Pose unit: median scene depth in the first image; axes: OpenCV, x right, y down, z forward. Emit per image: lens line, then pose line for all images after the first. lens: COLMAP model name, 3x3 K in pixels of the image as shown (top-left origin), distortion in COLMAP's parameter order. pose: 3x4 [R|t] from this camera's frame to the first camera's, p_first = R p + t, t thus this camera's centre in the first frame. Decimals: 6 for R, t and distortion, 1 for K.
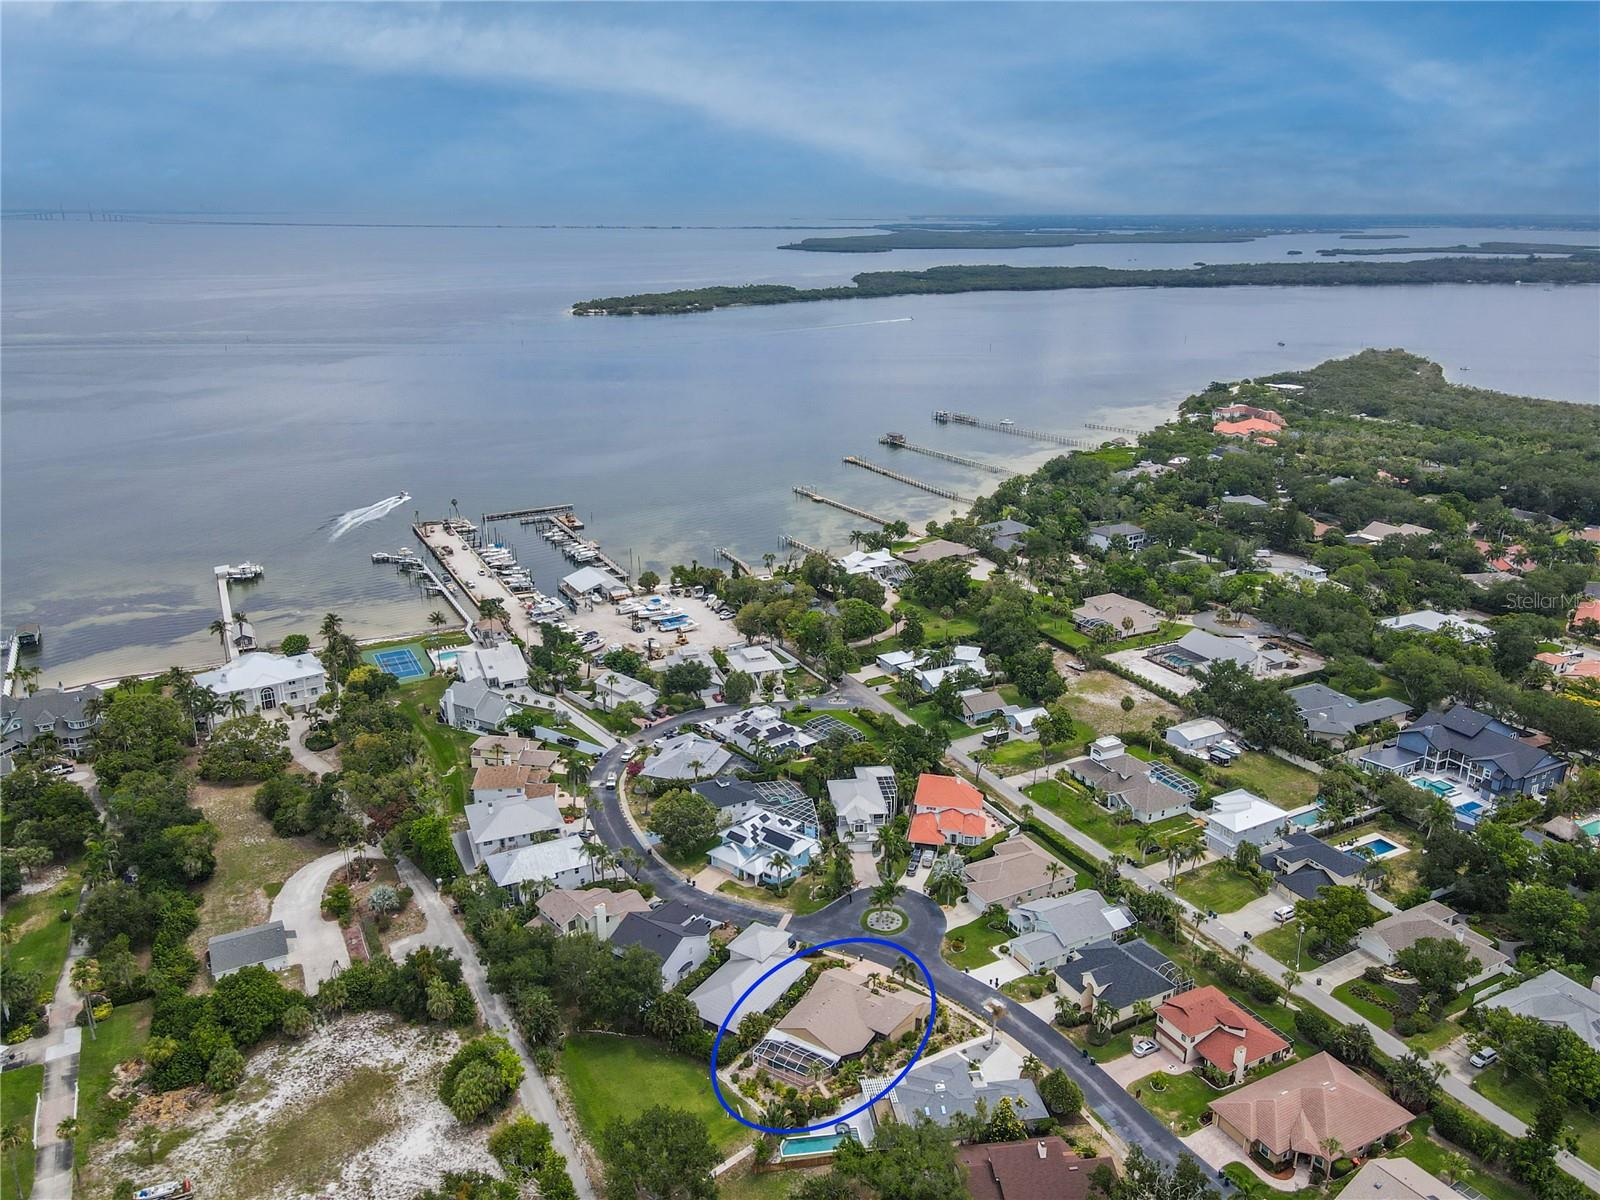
lens RADIAL K [[1174.4, 0, 789.8], [0, 1174.4, 594.3], [0, 0, 1]] dist [-0.002147, 0.024287]
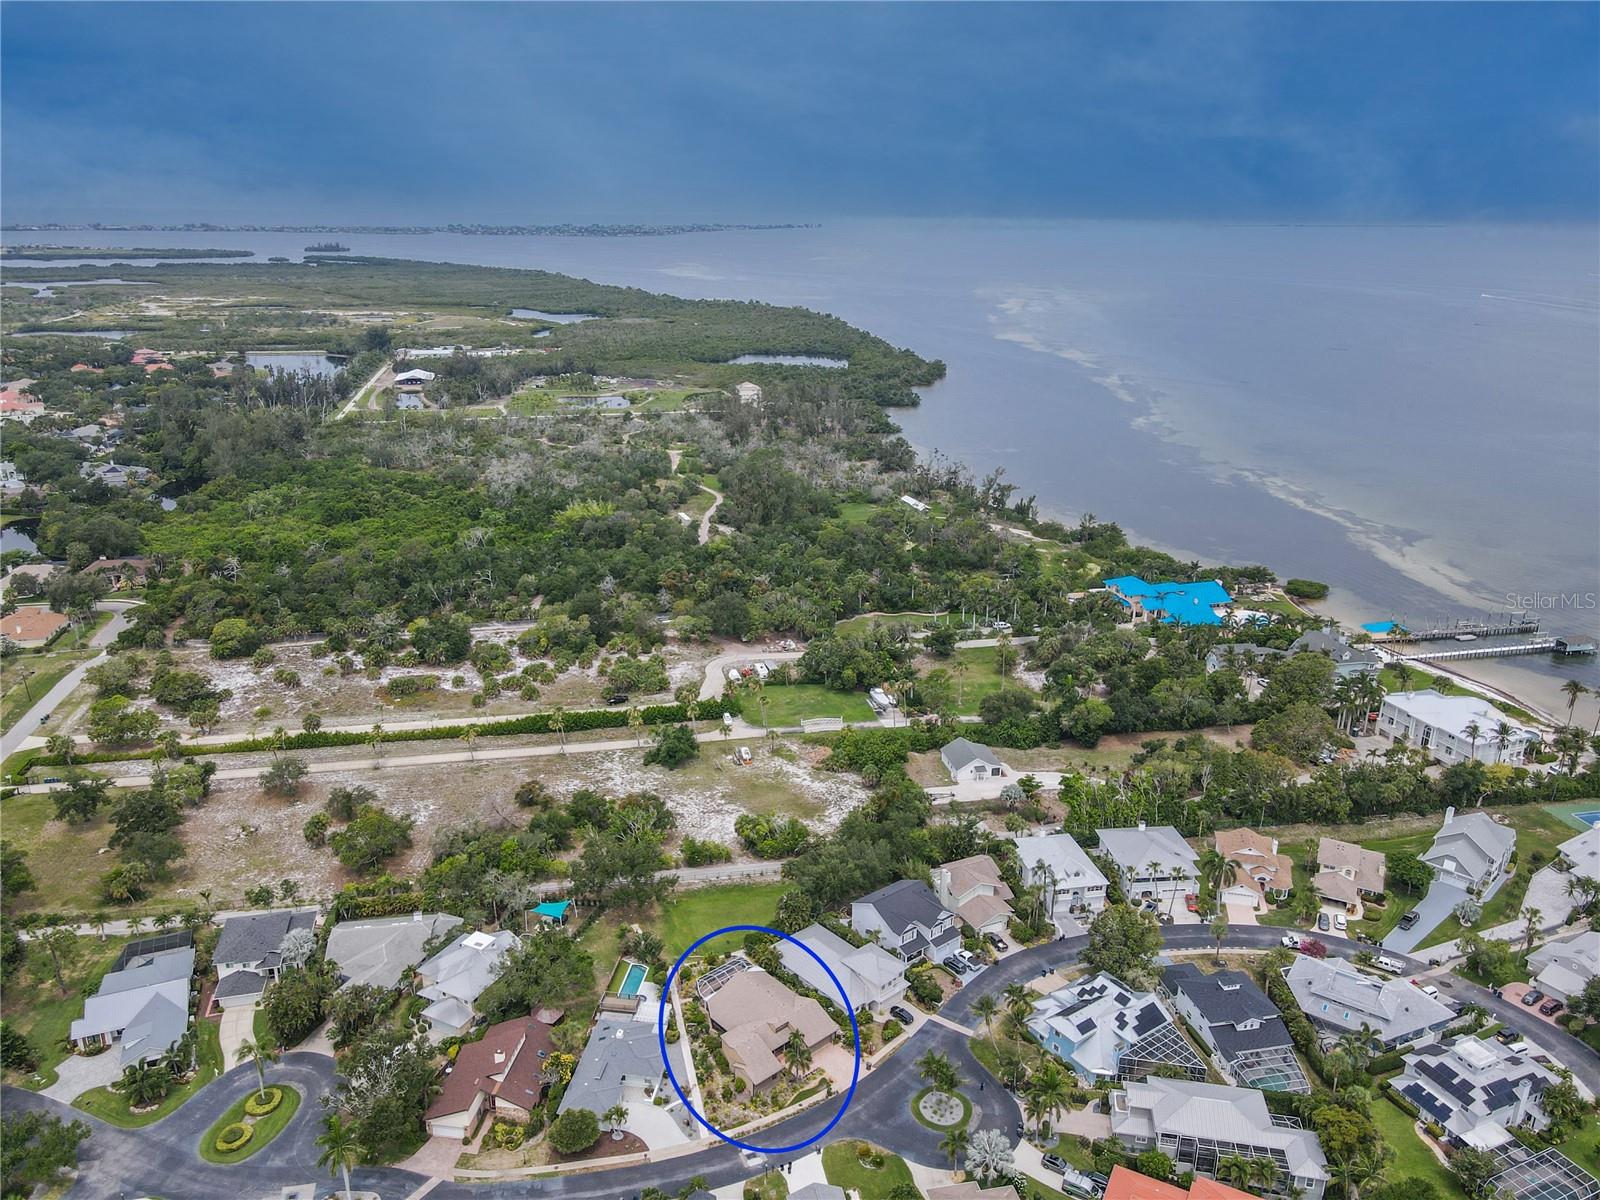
lens RADIAL K [[1174.4, 0, 789.8], [0, 1174.4, 594.3], [0, 0, 1]] dist [-0.002147, 0.024287]
pose [[-0.275982, 0.295826, -0.914506, 0.557566], [-0.311190, 0.872709, 0.376217, -0.220282], [0.909393, 0.388414, -0.148794, 0.684146]]
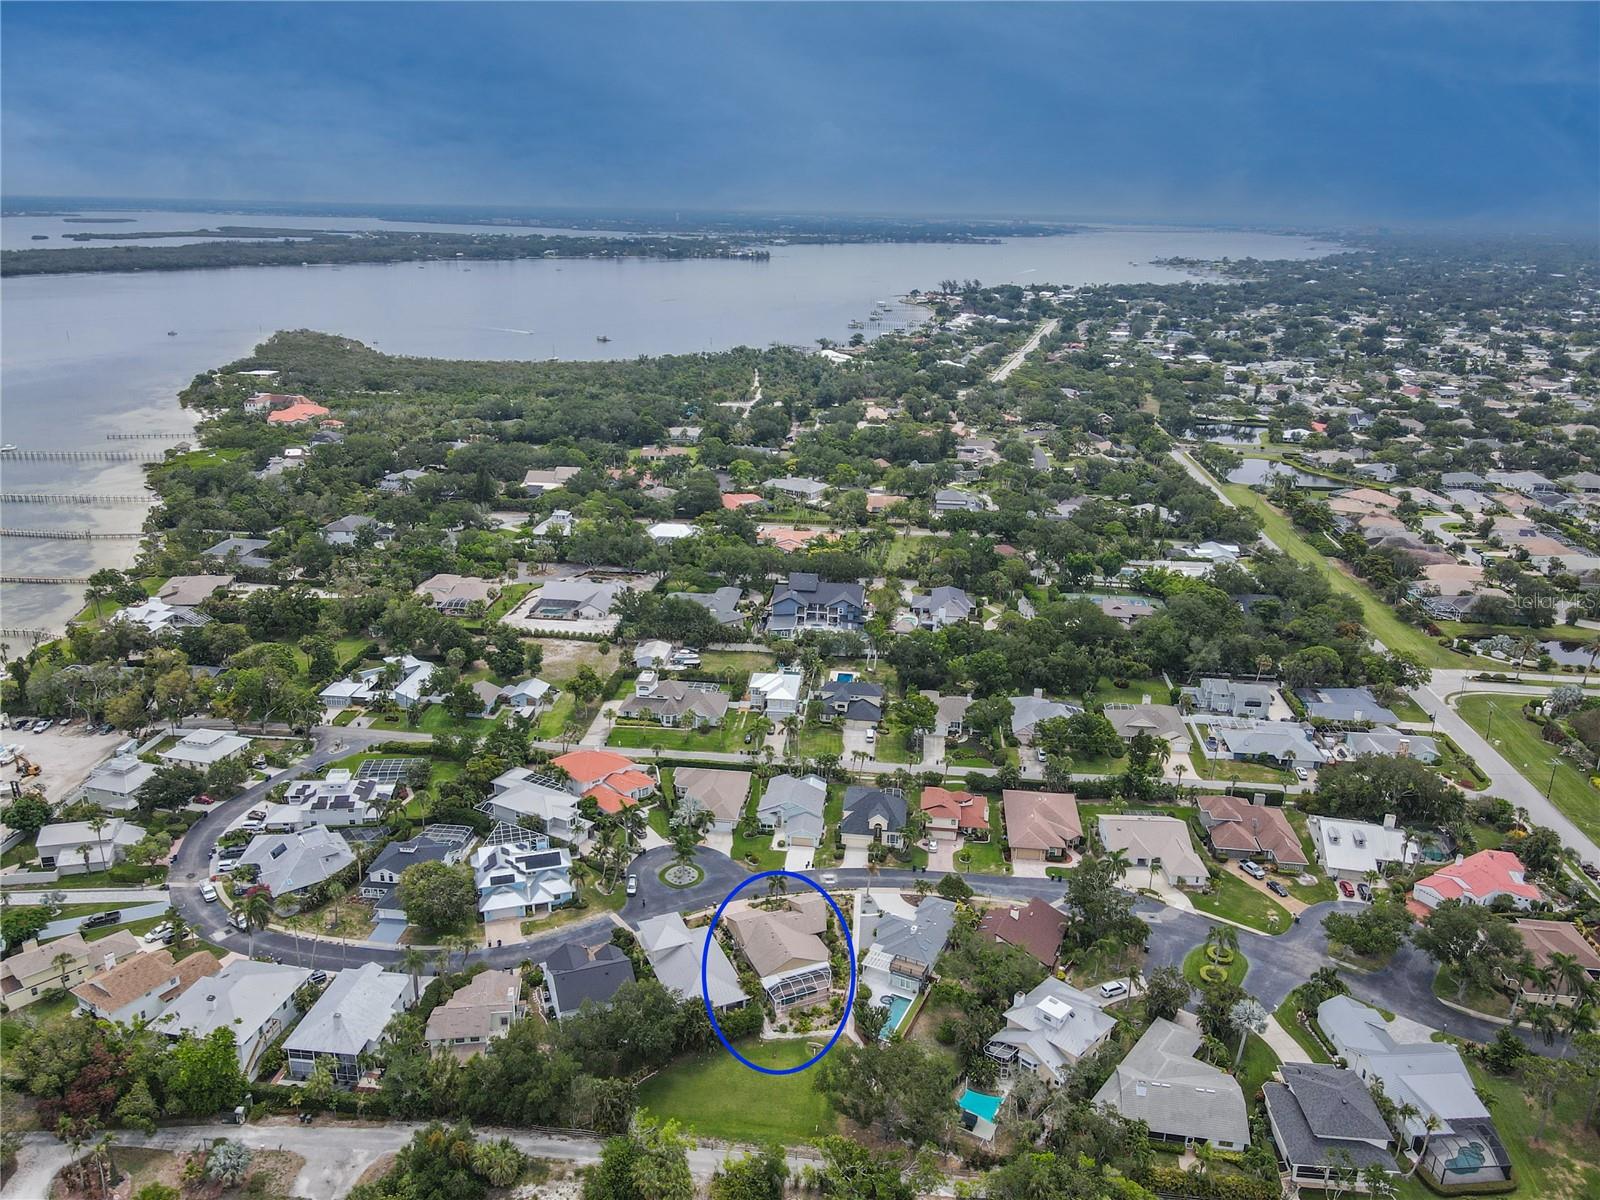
lens RADIAL K [[1174.4, 0, 789.8], [0, 1174.4, 594.3], [0, 0, 1]] dist [-0.002147, 0.024287]
pose [[0.557779, -0.253741, 0.790252, -0.486548], [0.244022, 0.960177, 0.136064, -0.064307], [-0.793307, 0.116945, 0.597485, 0.202408]]
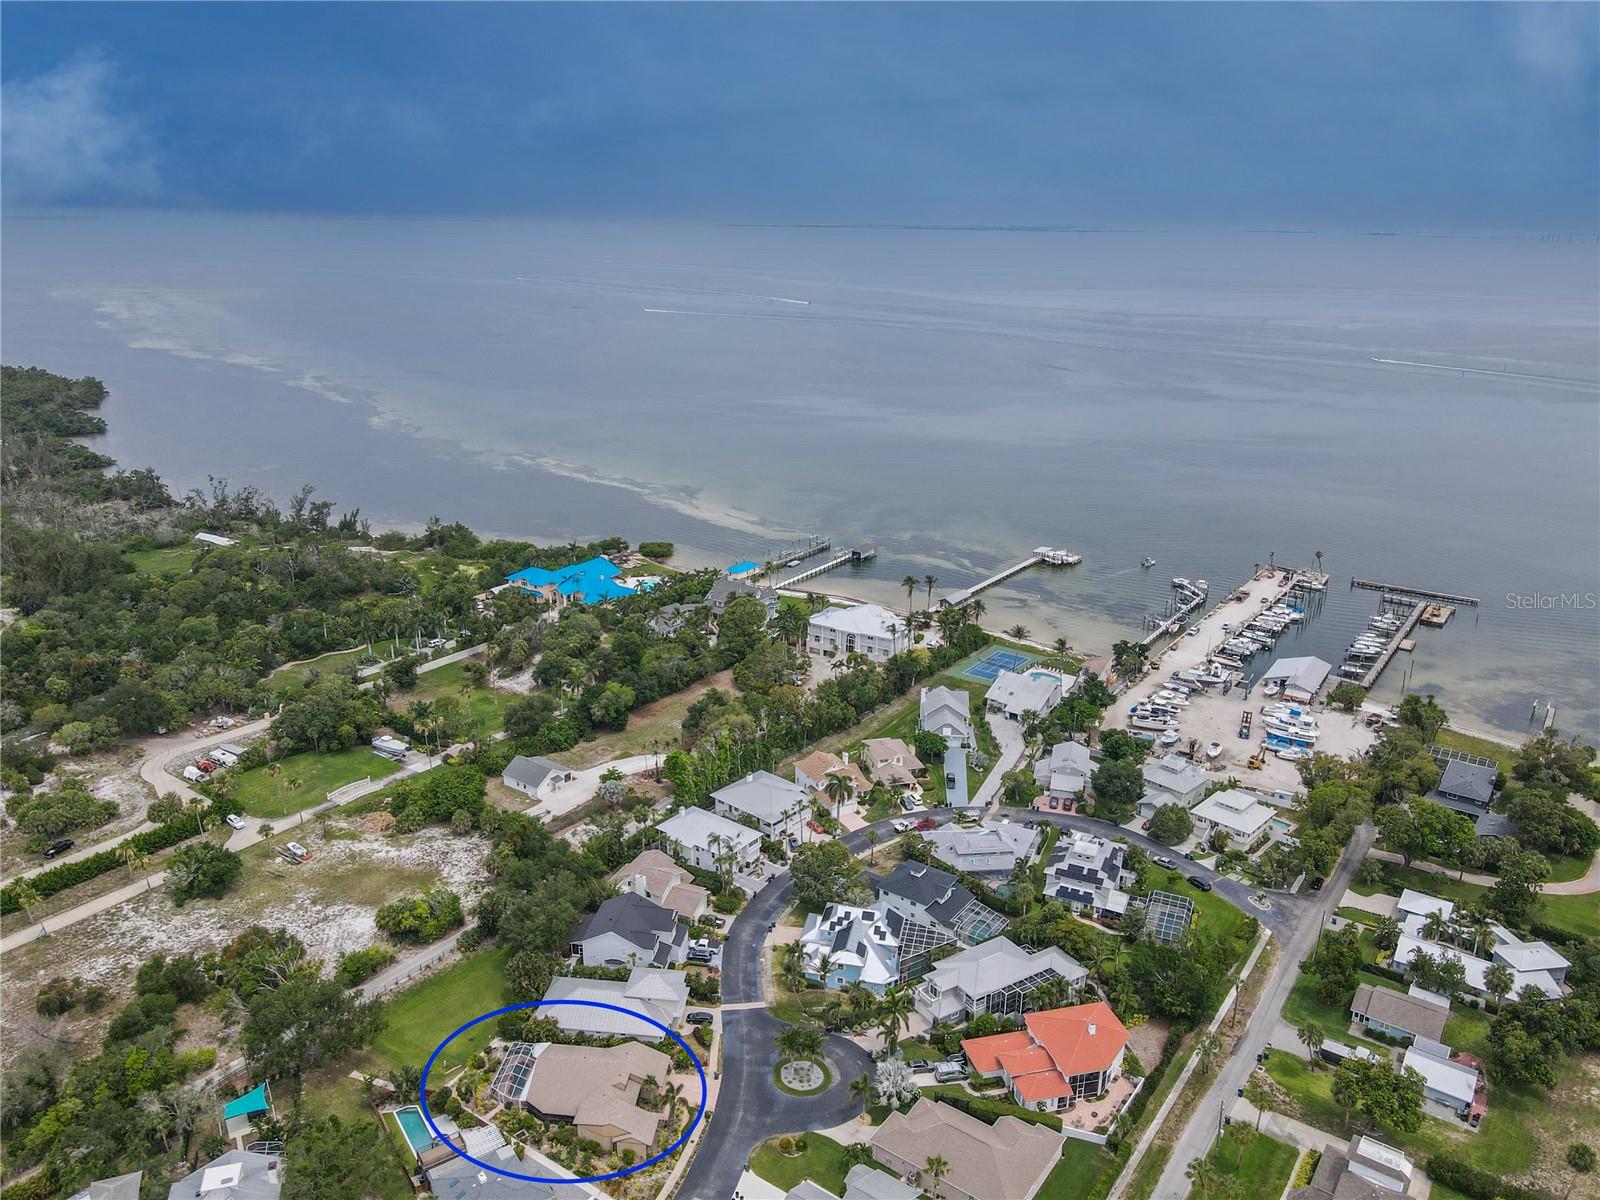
lens RADIAL K [[1174.4, 0, 789.8], [0, 1174.4, 594.3], [0, 0, 1]] dist [-0.002147, 0.024287]
pose [[0.442465, 0.281100, -0.851591, 0.523399], [-0.294449, 0.942496, 0.158119, -0.127931], [0.847068, 0.180788, 0.499791, 0.400688]]
